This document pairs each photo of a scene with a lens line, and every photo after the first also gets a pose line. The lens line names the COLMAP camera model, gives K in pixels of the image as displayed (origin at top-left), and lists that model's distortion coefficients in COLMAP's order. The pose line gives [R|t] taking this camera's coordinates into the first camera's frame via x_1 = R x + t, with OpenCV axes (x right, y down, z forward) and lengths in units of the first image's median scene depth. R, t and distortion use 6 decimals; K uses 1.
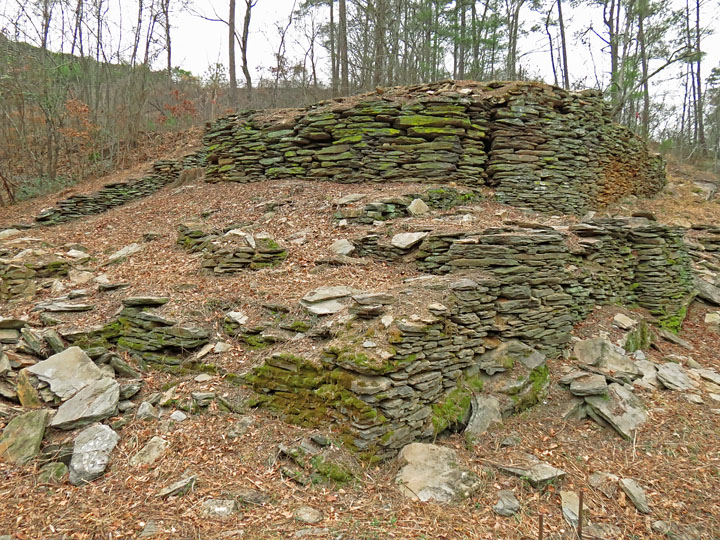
lens RADIAL K [[567.6, 0, 362.6], [0, 567.6, 274.4], [0, 0, 1]] dist [-0.040360, 0.003857]
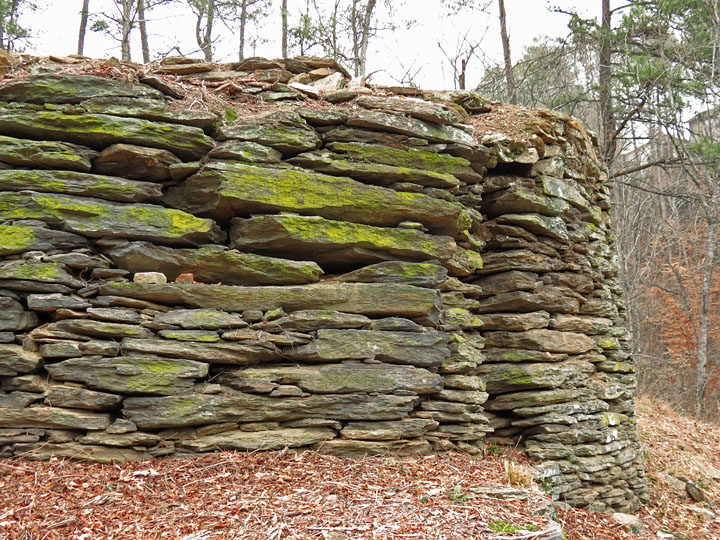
lens RADIAL K [[904.2, 0, 366.7], [0, 904.2, 273.0], [0, 0, 1]] dist [-0.062657, 0.000000]
pose [[0.773785, 0.051884, 0.631320, -0.123029], [0.056563, 0.987000, -0.150441, -0.178678], [-0.630918, 0.152119, 0.760791, 0.699795]]
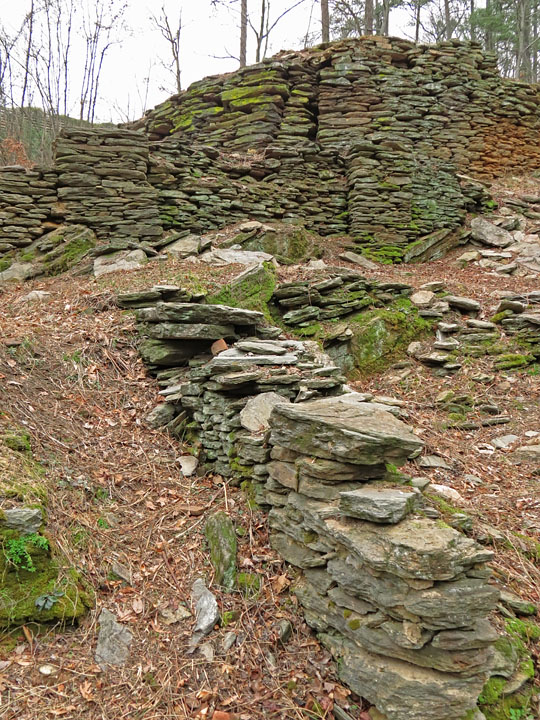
lens RADIAL K [[712.2, 0, 273.5], [0, 712.2, 376.4], [0, 0, 1]] dist [-0.060810, 0.000000]
pose [[0.952667, -0.002253, -0.304008, 0.514169], [-0.000793, 0.999951, -0.009897, 0.208296], [0.304015, 0.009669, 0.952618, -0.085817]]
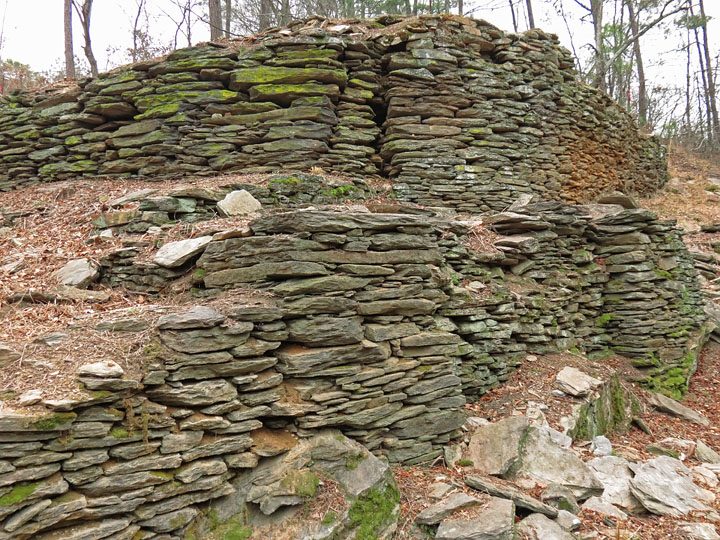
lens RADIAL K [[775.5, 0, 366.0], [0, 775.5, 273.5], [0, 0, 1]] dist [-0.074715, 0.000000]
pose [[0.994578, -0.041673, 0.095282, 0.120716], [0.049383, 0.995567, -0.080048, 0.018069], [-0.091523, 0.084319, 0.992227, 0.171982]]
